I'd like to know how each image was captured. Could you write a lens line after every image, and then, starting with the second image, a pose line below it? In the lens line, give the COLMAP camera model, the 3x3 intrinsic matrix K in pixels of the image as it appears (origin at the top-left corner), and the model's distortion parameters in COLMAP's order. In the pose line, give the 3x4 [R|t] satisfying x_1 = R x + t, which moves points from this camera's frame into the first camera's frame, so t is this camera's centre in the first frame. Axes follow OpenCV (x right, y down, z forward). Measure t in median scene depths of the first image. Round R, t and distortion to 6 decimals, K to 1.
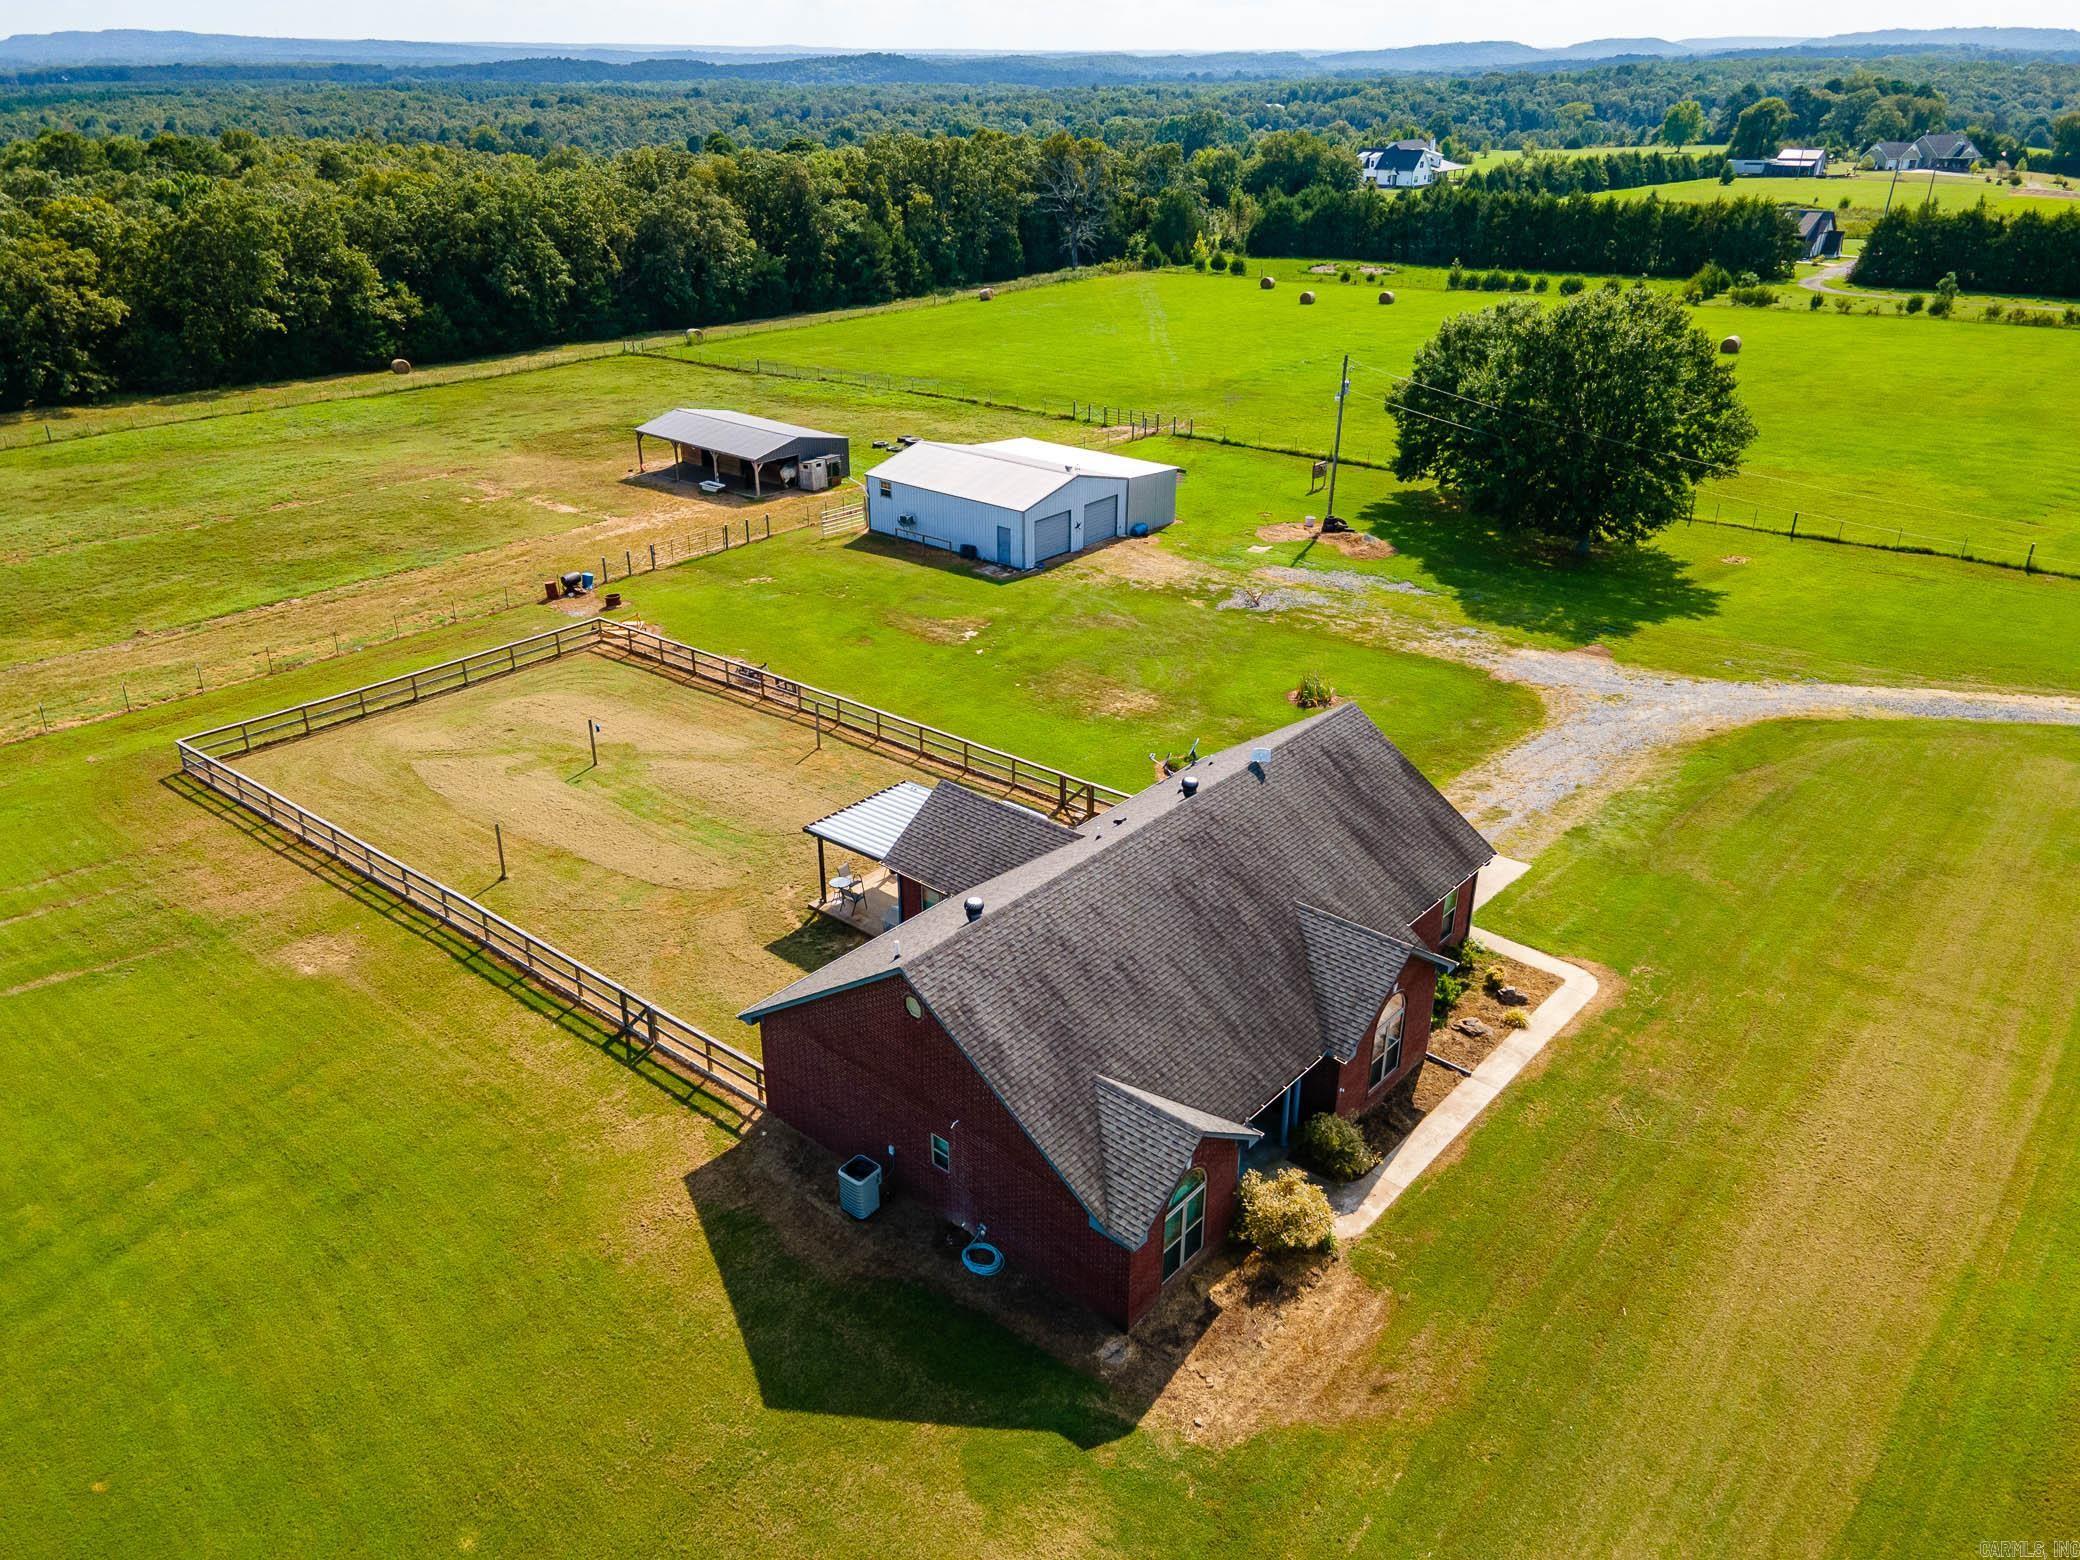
lens RADIAL K [[1517.1, 0, 1028.3], [0, 1517.1, 779.7], [0, 0, 1]] dist [0.028836, 0.001662]
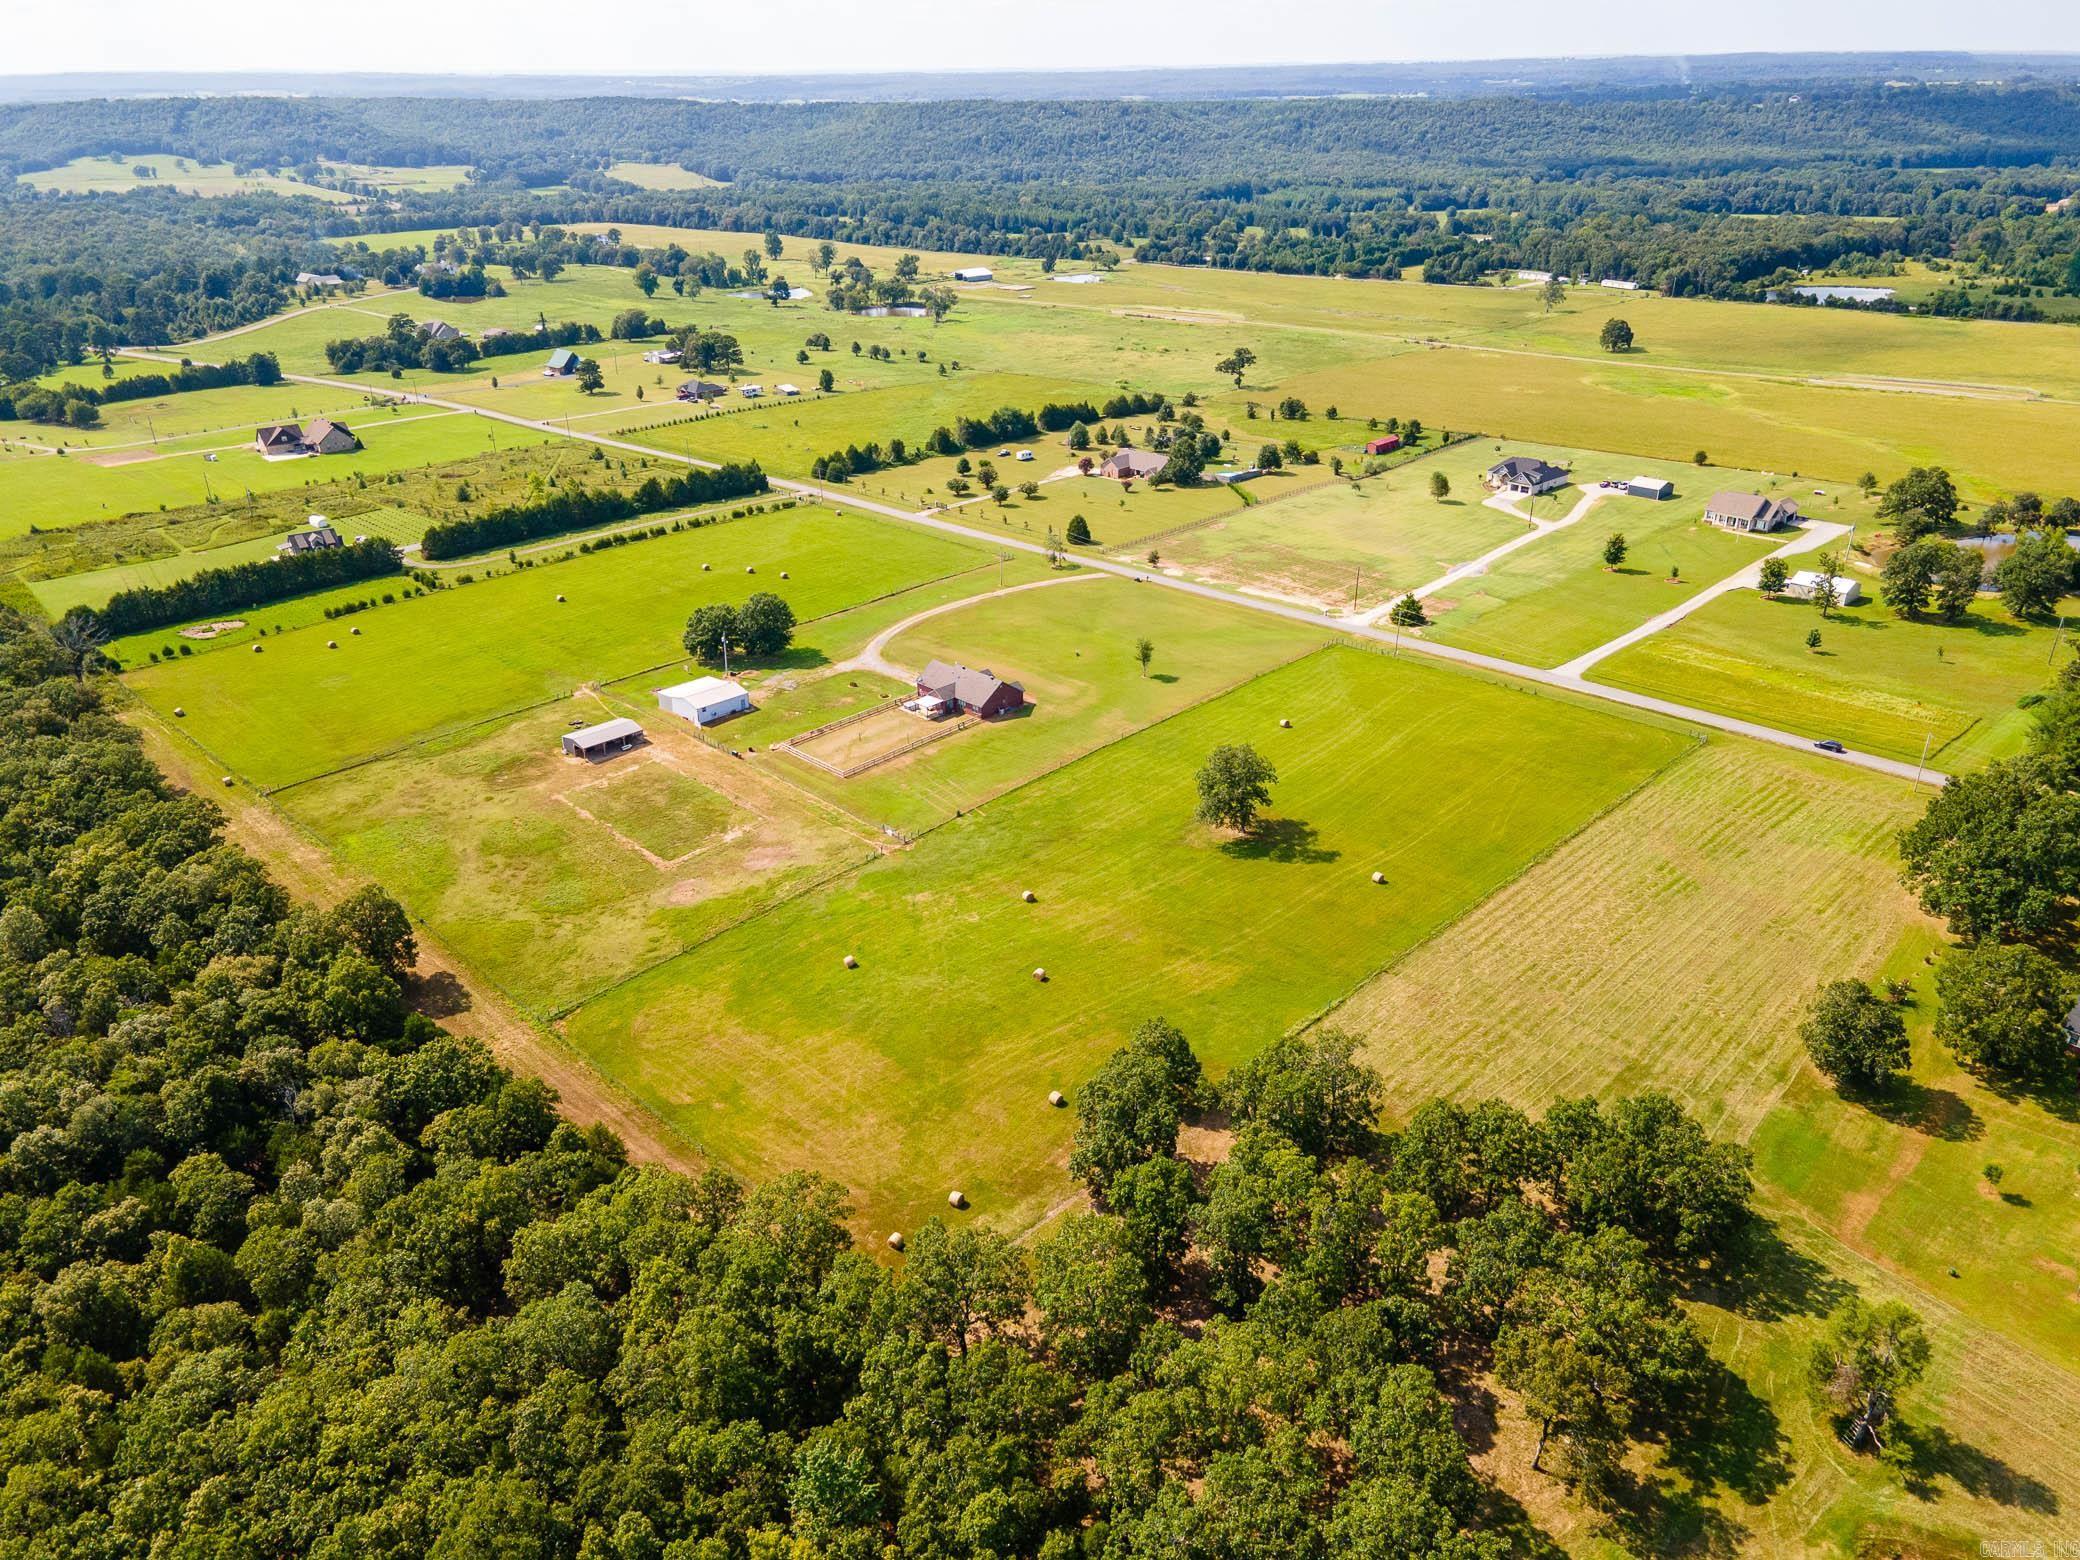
lens RADIAL K [[1517.1, 0, 1028.3], [0, 1517.1, 779.7], [0, 0, 1]] dist [0.028836, 0.001662]
pose [[0.073447, -0.421155, 0.904010, -3.133708], [0.438354, 0.827834, 0.350052, -0.918576], [-0.895796, 0.370566, 0.245417, -0.434740]]
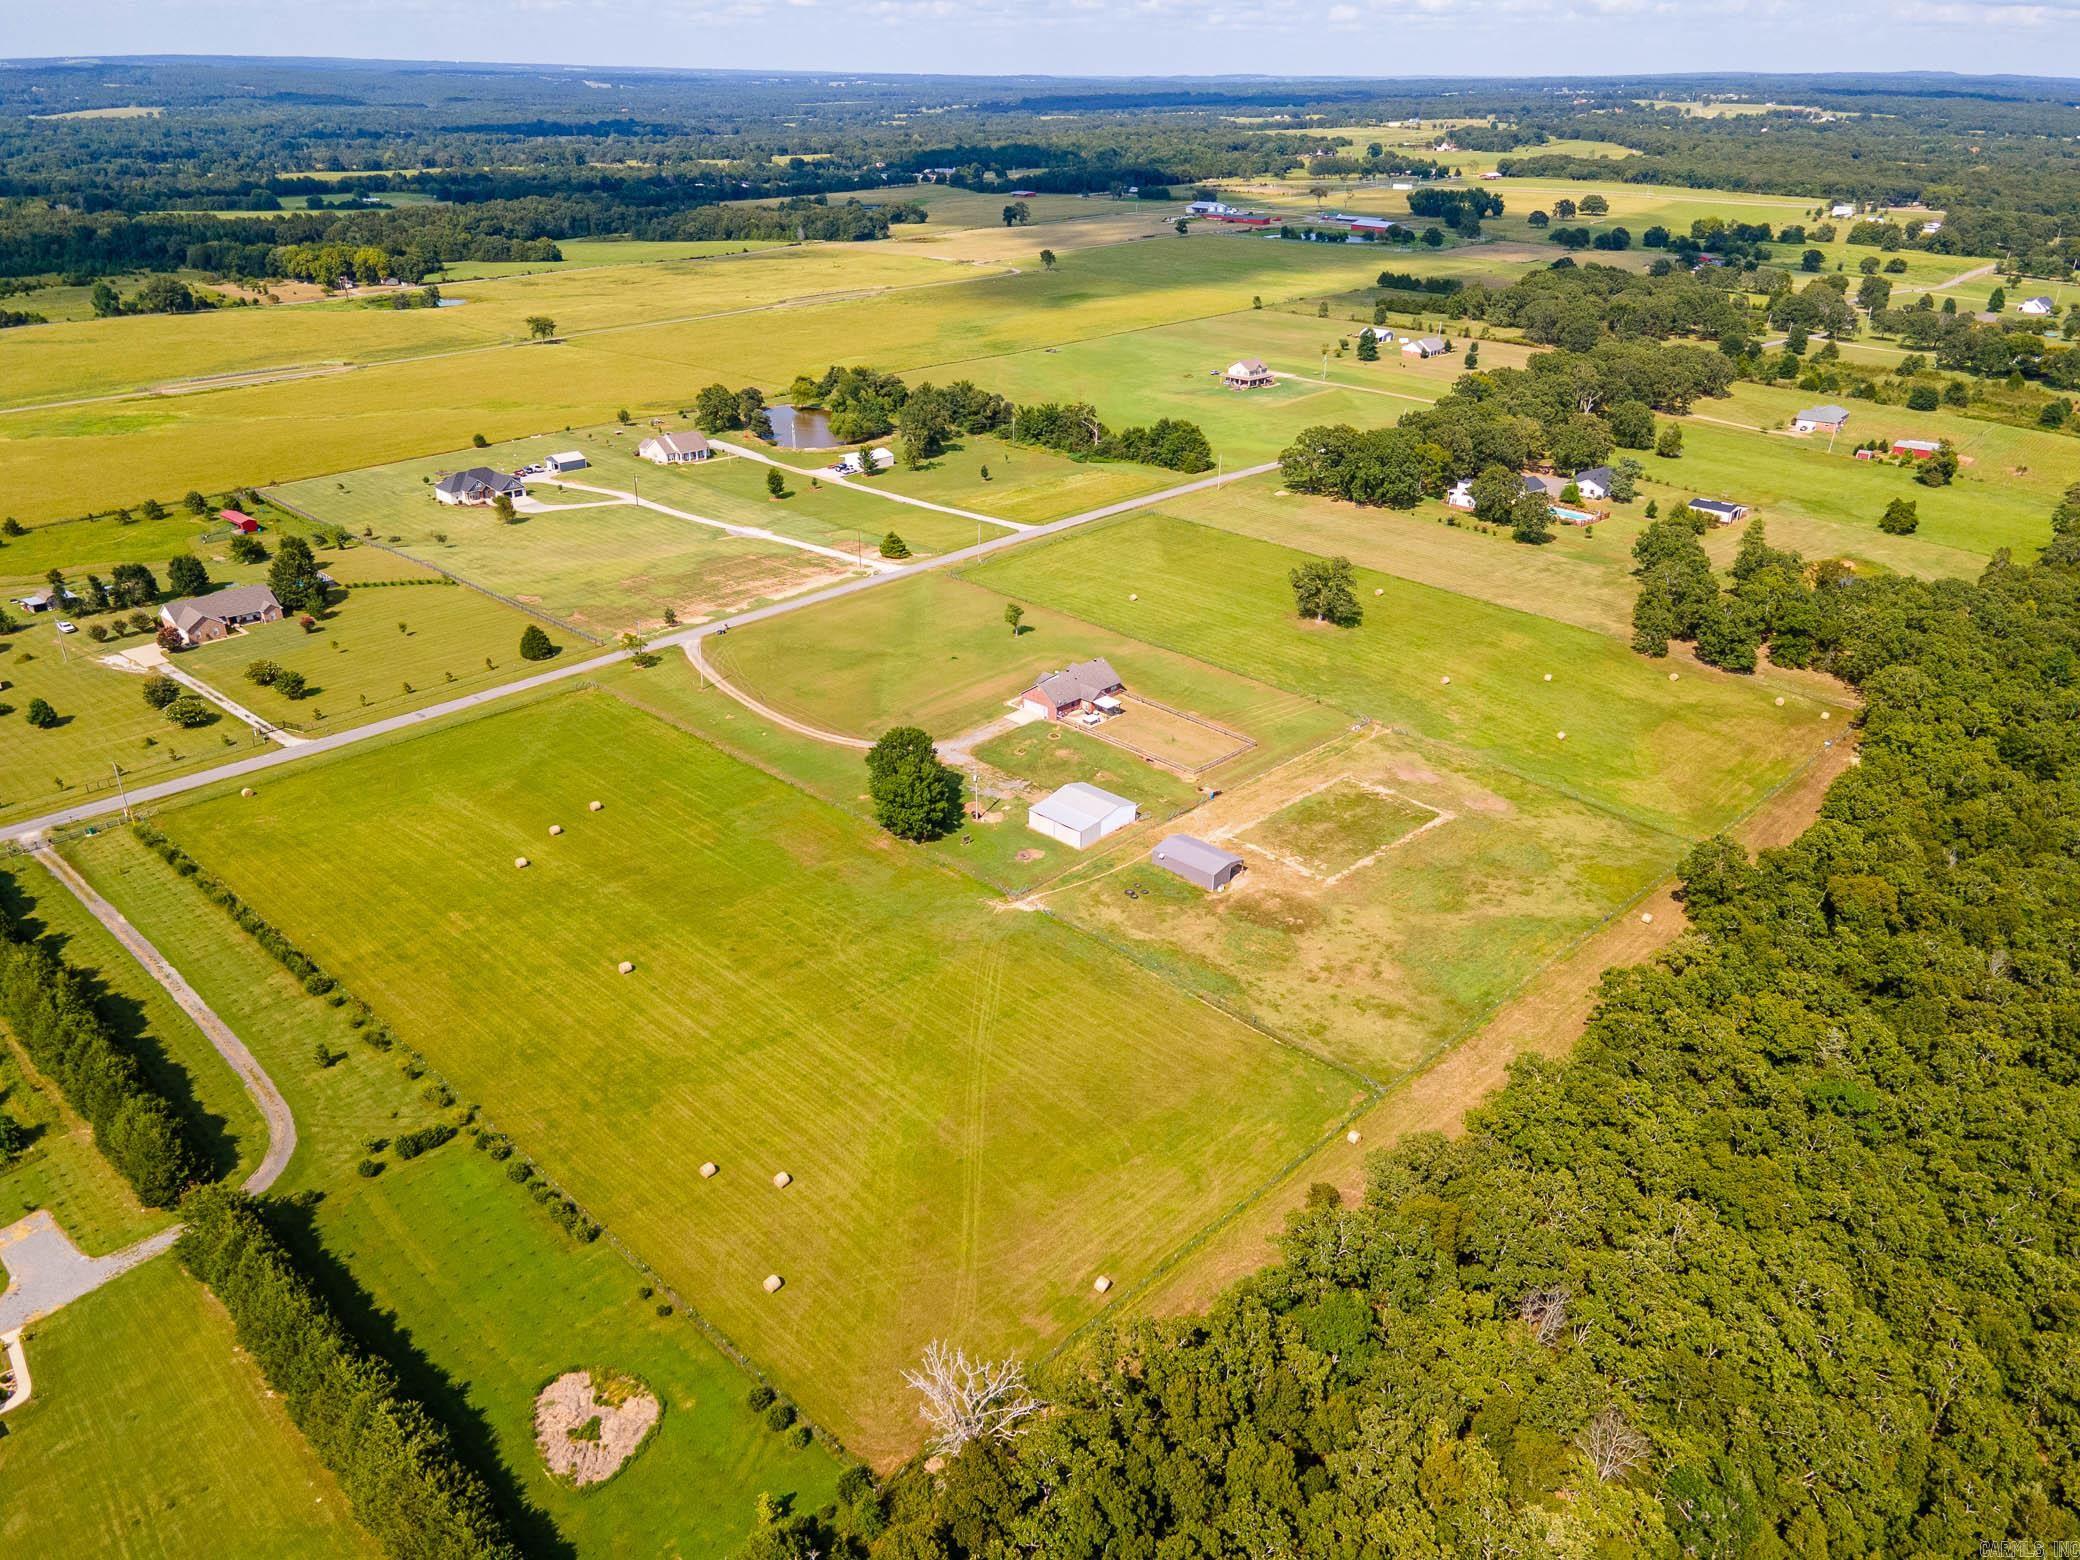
lens RADIAL K [[1530.0, 0, 1020.2], [0, 1530.0, 737.0], [0, 0, 1]] dist [0.047997, -0.000137]
pose [[-0.998070, -0.026806, 0.056021, -0.042618], [0.024616, 0.657418, 0.753124, -2.500722], [-0.057018, 0.753049, -0.655489, 2.823839]]
